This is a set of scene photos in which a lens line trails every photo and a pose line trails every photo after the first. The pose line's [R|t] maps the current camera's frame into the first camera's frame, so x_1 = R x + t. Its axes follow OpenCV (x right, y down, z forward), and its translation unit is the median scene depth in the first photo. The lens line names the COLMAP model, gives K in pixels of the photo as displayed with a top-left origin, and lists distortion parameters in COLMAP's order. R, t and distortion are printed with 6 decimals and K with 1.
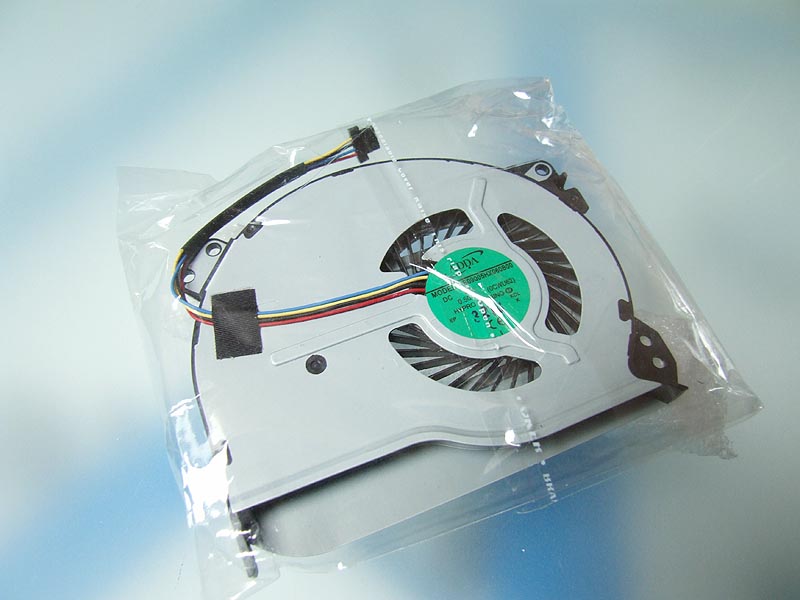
lens RADIAL K [[631.6, 0, 400.0], [0, 631.6, 300.0], [0, 0, 1]] dist [-0.180554, 0.038316]
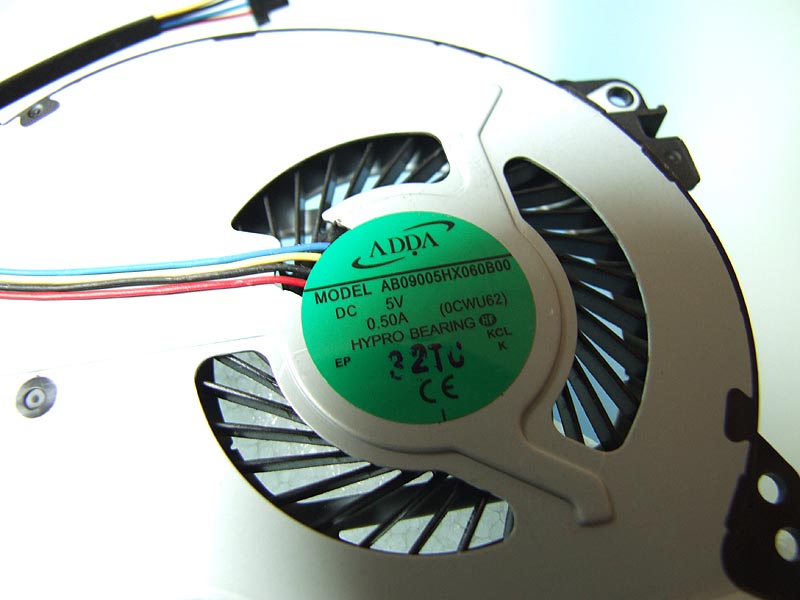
lens RADIAL K [[631.6, 0, 400.0], [0, 631.6, 300.0], [0, 0, 1]] dist [-0.180554, 0.038316]
pose [[0.976648, 0.188392, -0.103286, 0.153609], [-0.184458, 0.981740, 0.046487, -0.037686], [0.110158, -0.026350, 0.993565, 0.544535]]
